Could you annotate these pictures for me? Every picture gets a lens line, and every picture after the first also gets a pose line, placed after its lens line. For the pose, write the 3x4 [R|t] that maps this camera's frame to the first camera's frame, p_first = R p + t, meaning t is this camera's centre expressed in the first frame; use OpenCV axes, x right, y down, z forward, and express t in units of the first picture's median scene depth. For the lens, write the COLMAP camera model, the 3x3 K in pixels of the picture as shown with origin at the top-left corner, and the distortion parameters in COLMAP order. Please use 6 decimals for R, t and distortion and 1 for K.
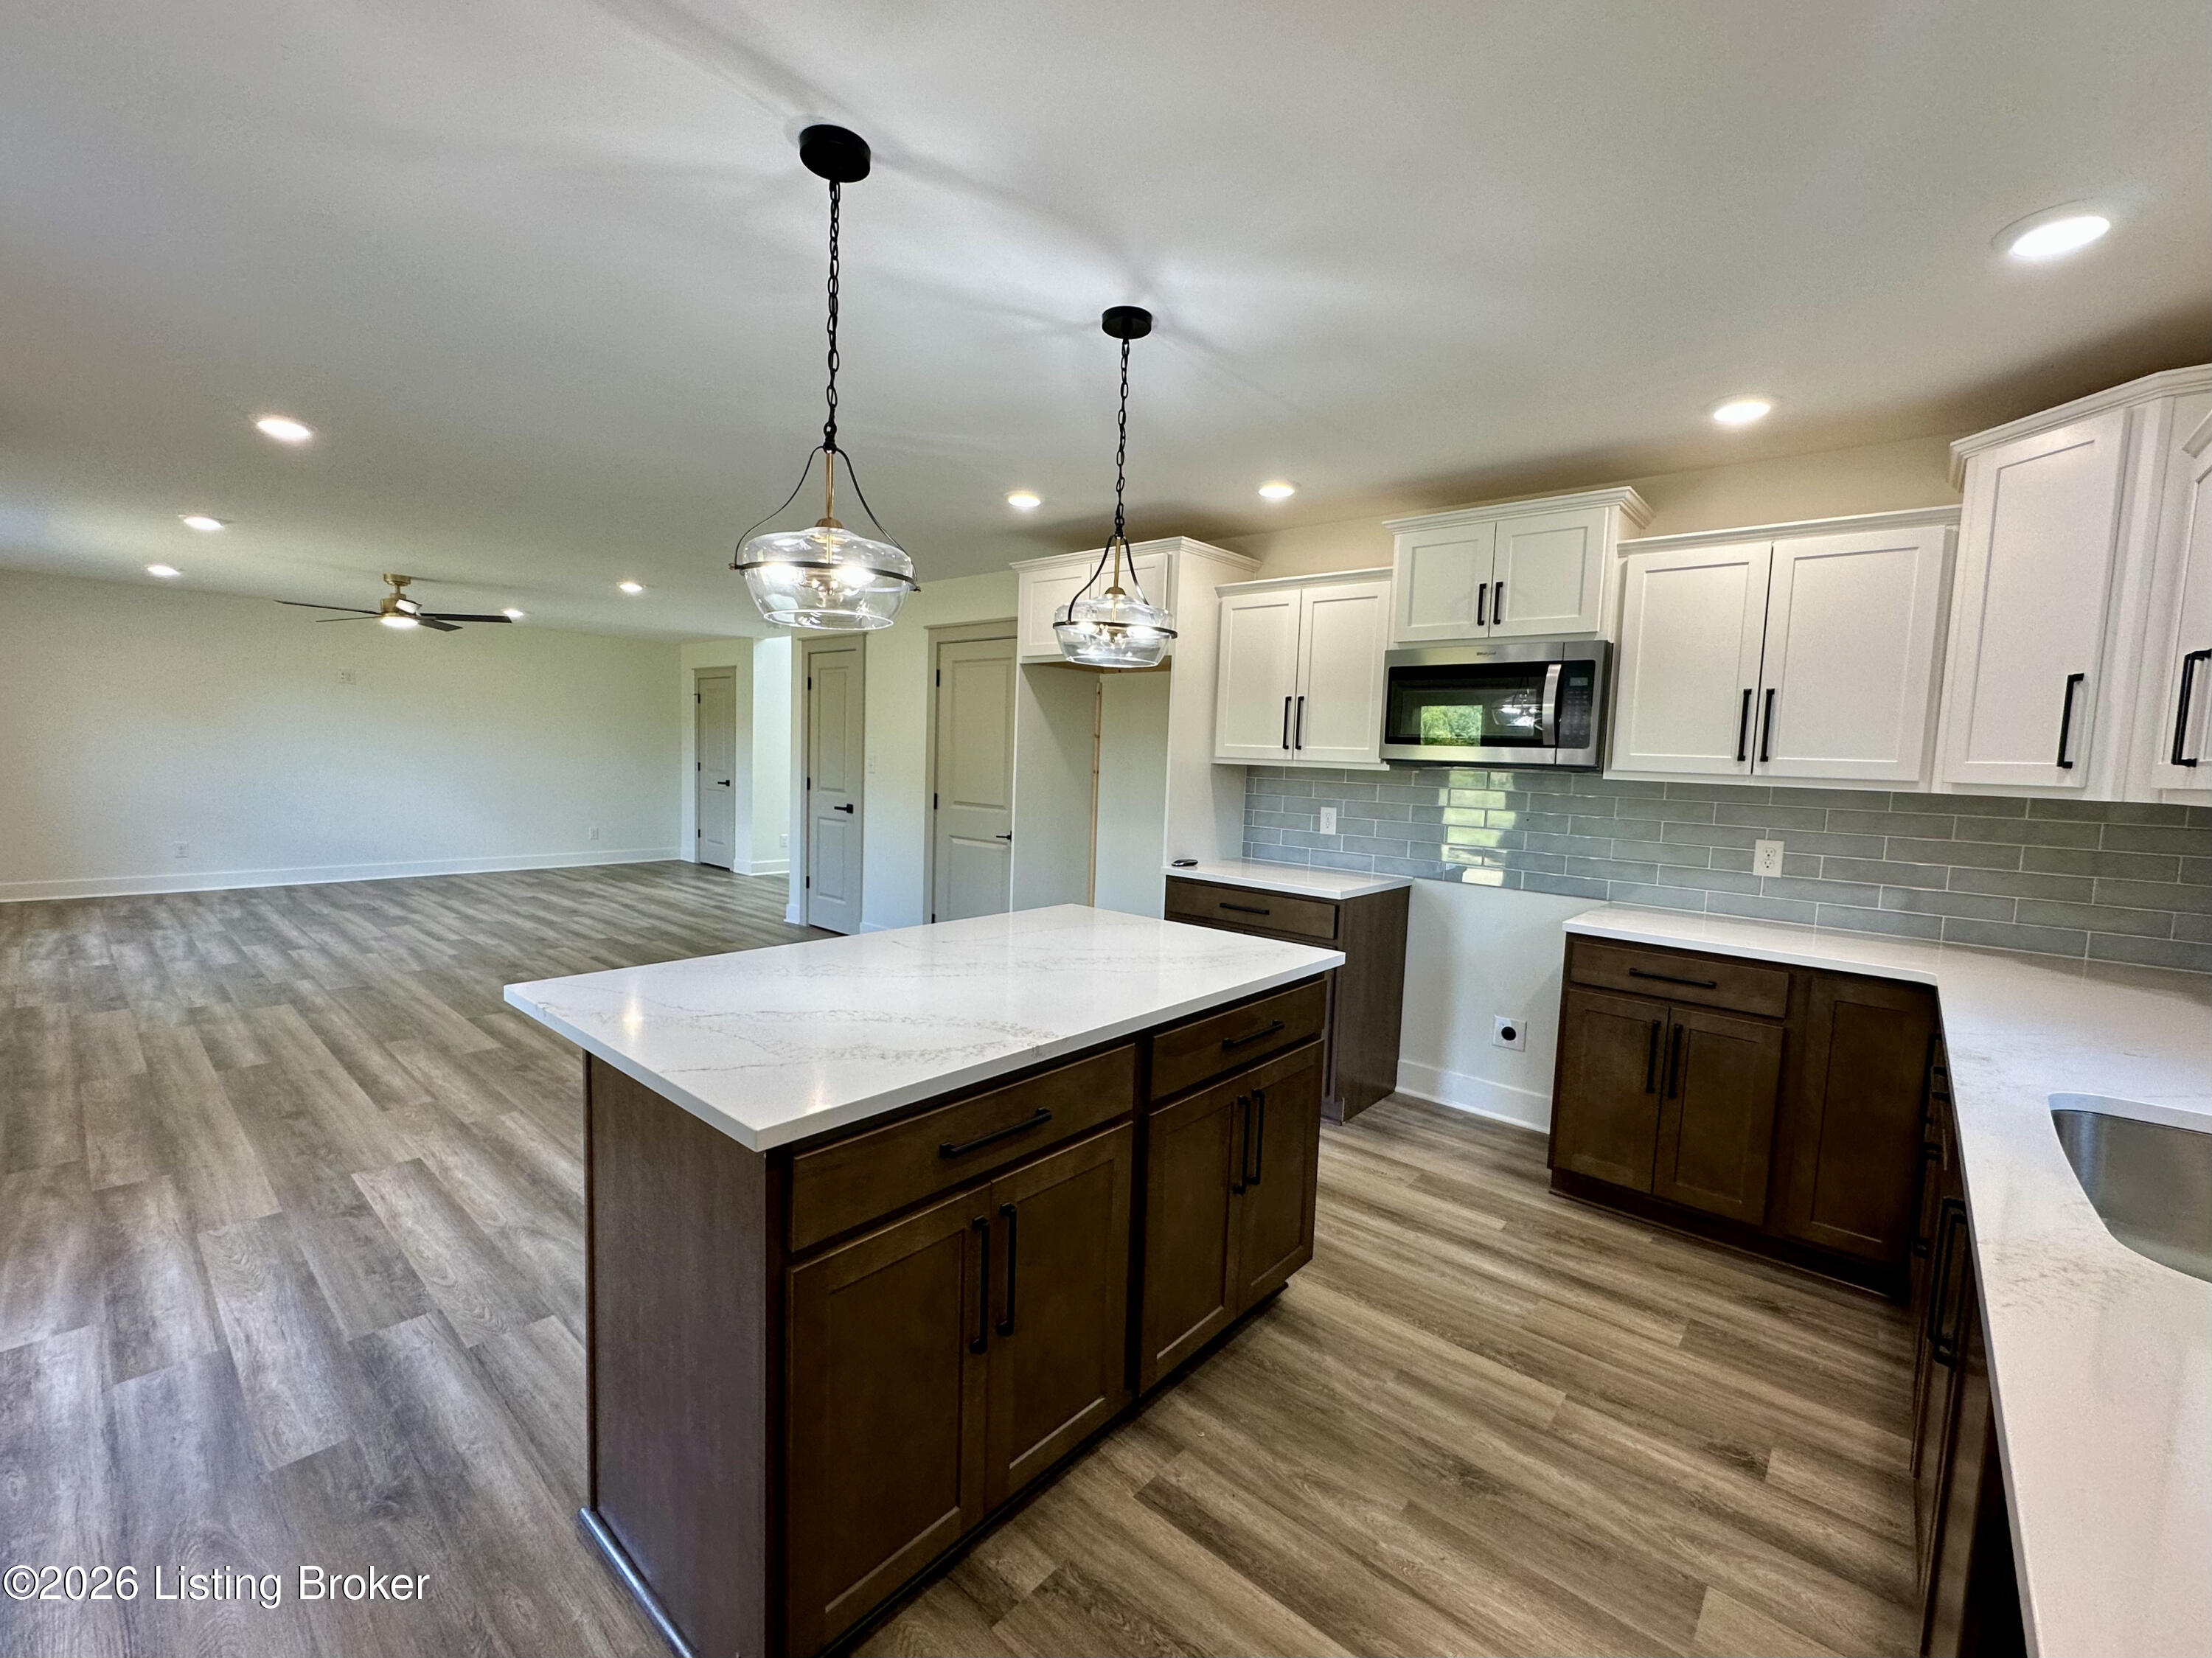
lens RADIAL K [[924.6, 0, 1109.5], [0, 924.6, 829.0], [0, 0, 1]] dist [-0.002776, 0.000043]
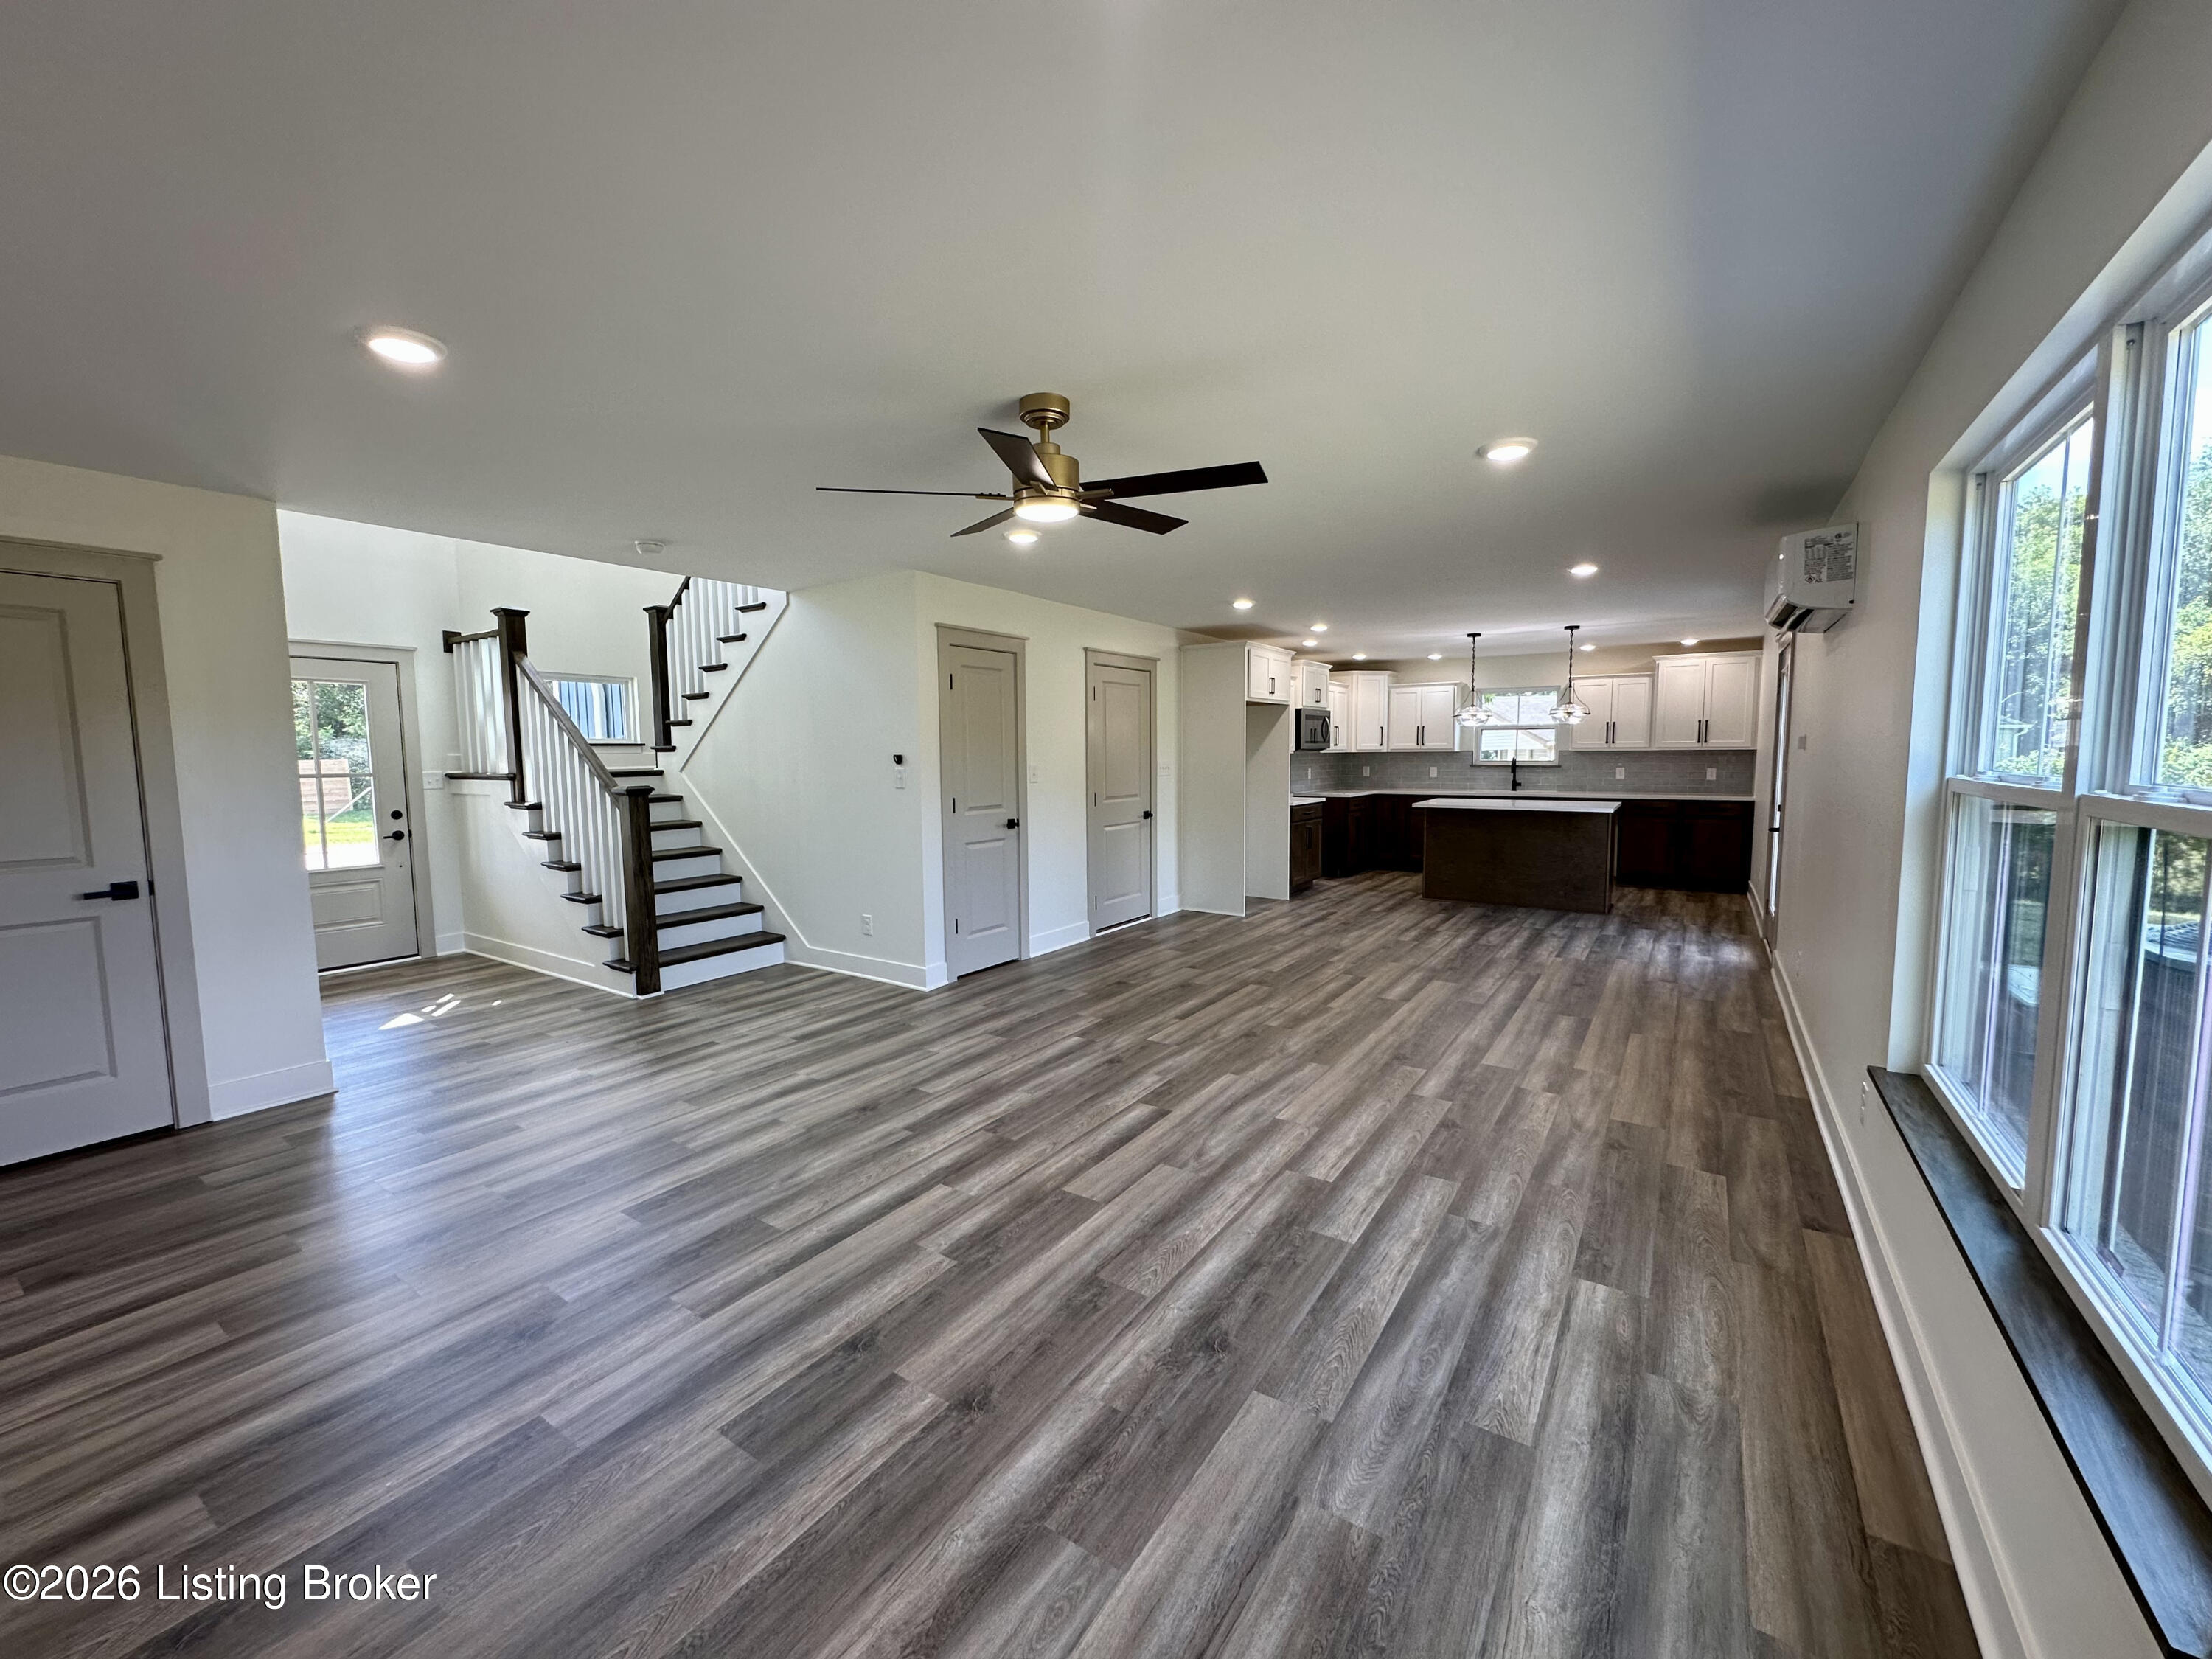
lens RADIAL K [[884.6, 0, 1106.0], [0, 884.6, 829.5], [0, 0, 1]] dist [-0.001570, -0.000080]
pose [[-0.125542, -0.126433, 0.983999, -2.718756], [0.084711, 0.986858, 0.137608, -0.304243], [-0.988465, 0.100631, -0.113182, 2.345809]]
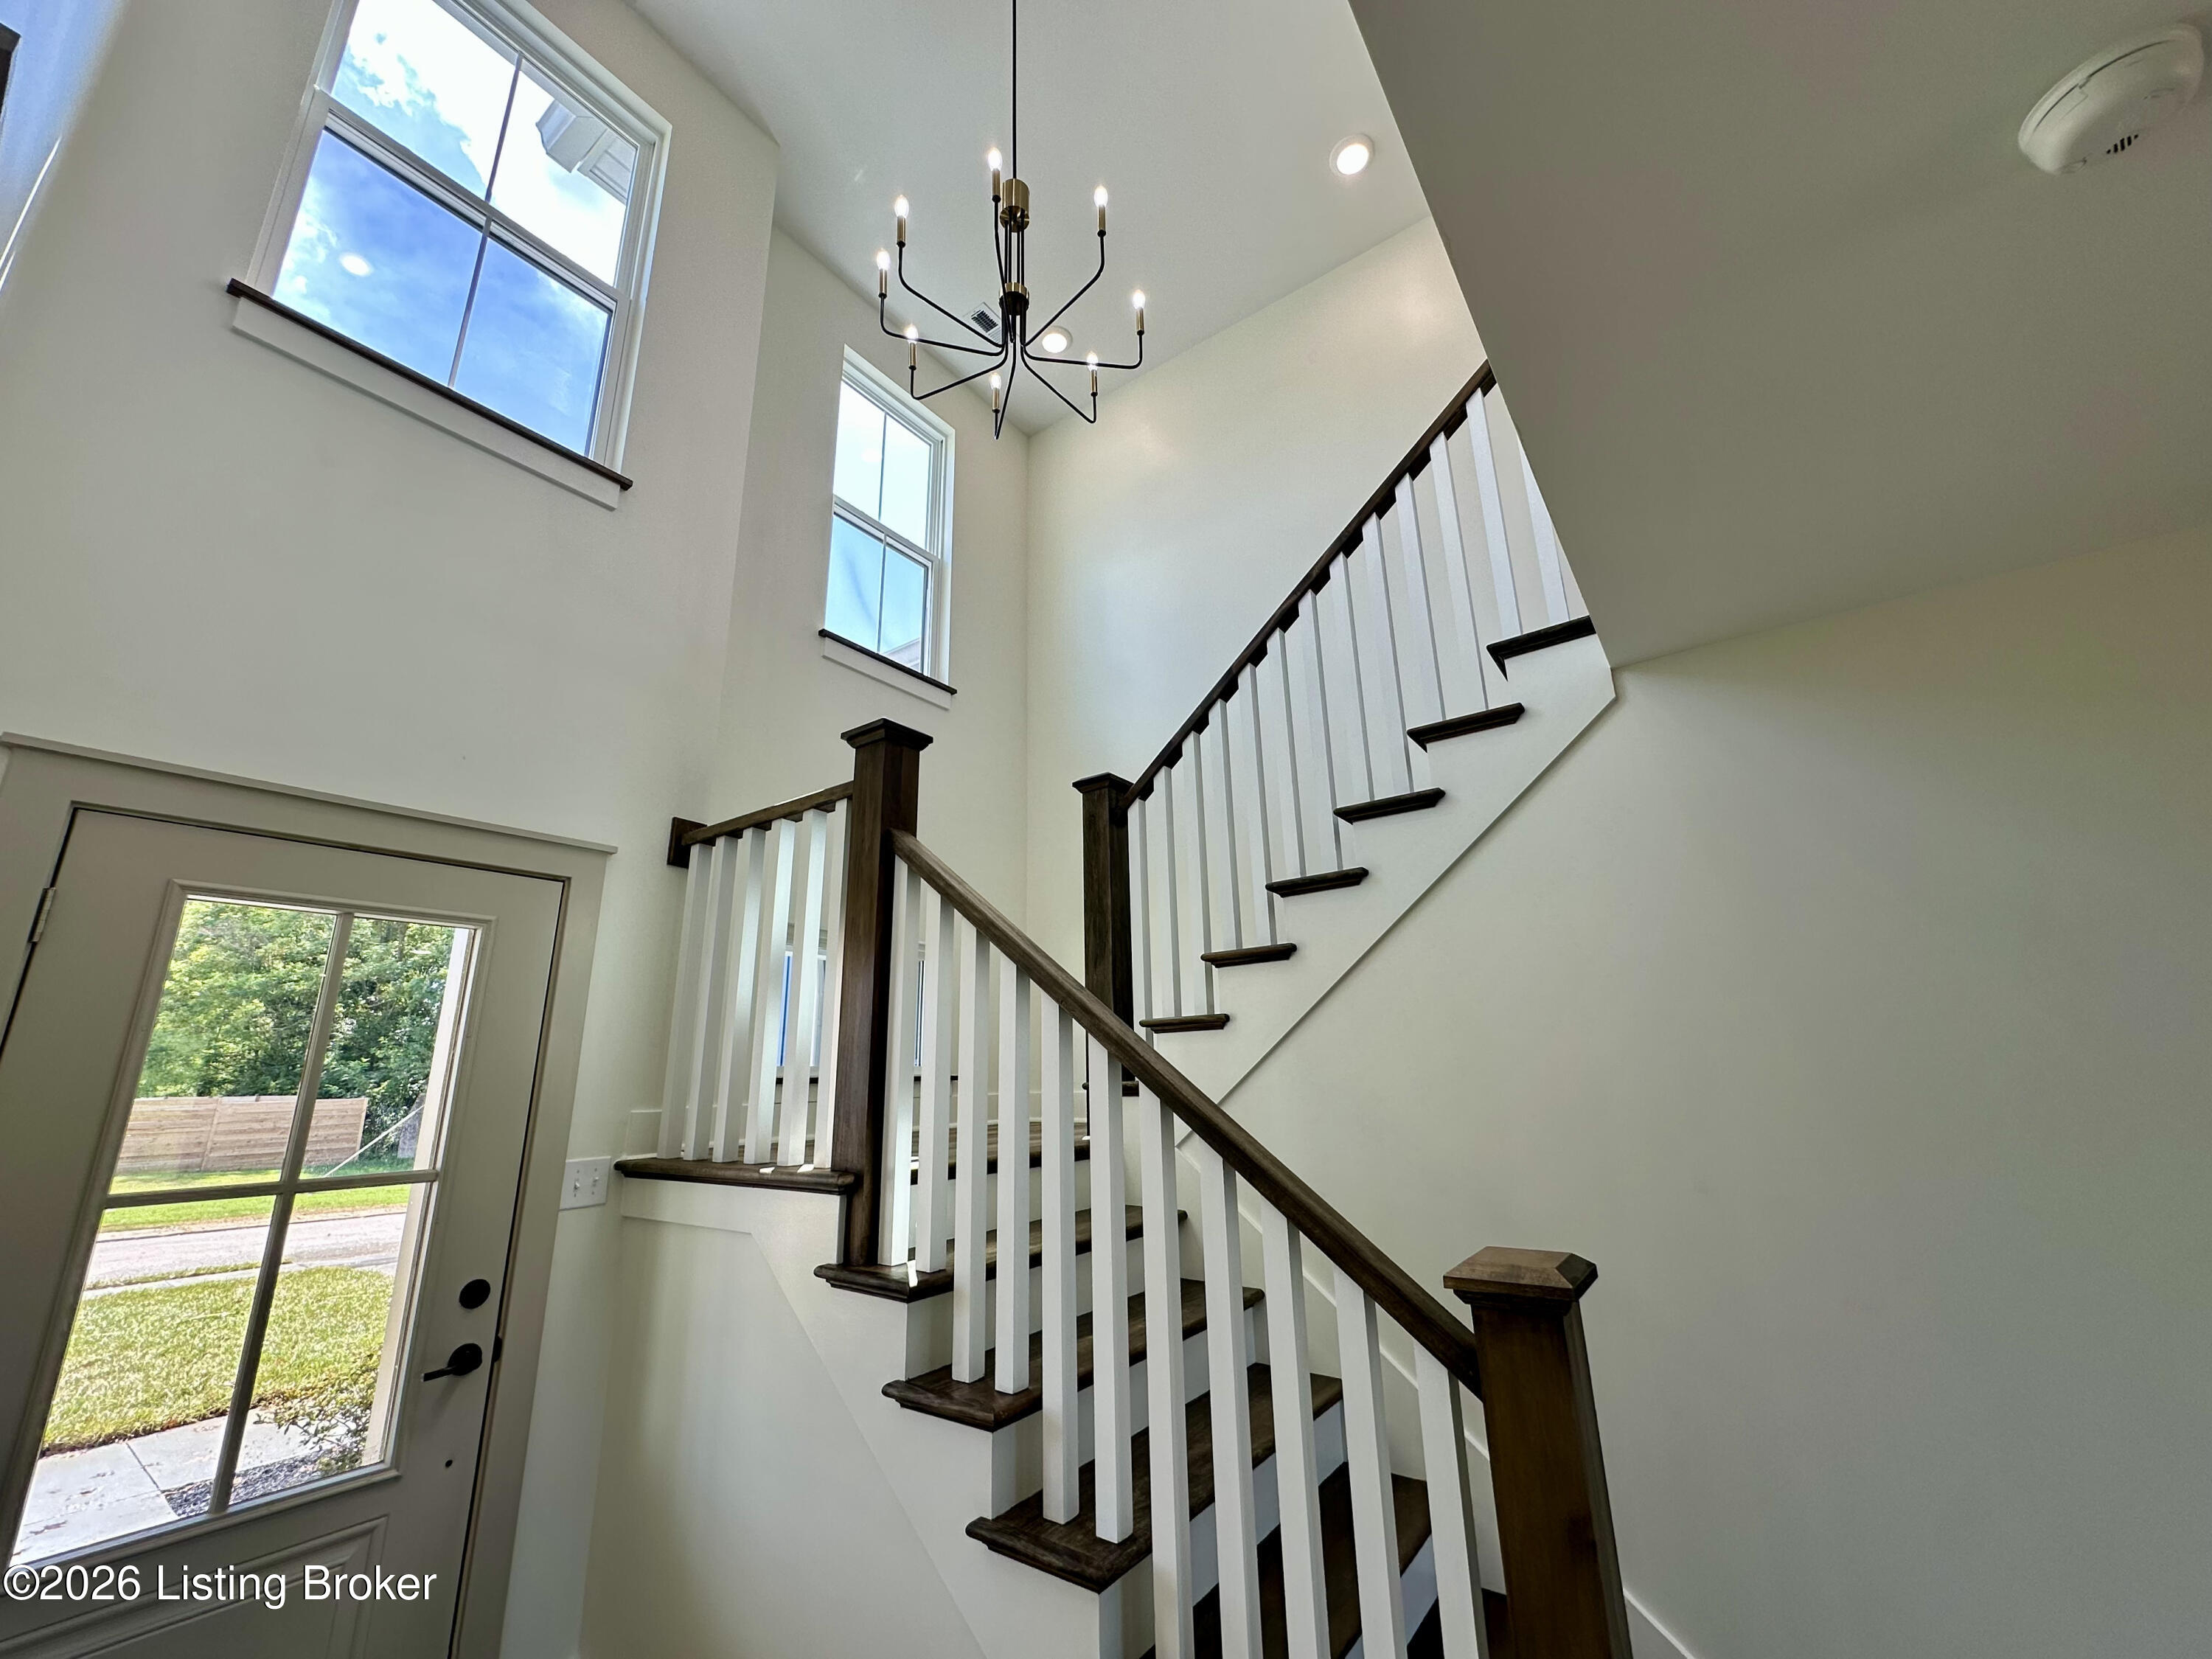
lens RADIAL K [[890.9, 0, 1106.0], [0, 890.9, 829.5], [0, 0, 1]] dist [-0.002305, -0.000353]
pose [[-0.090947, 0.233571, 0.968077, -1.265885], [0.095400, 0.969678, -0.224995, -0.351536], [-0.991276, 0.071892, -0.110472, 3.320730]]
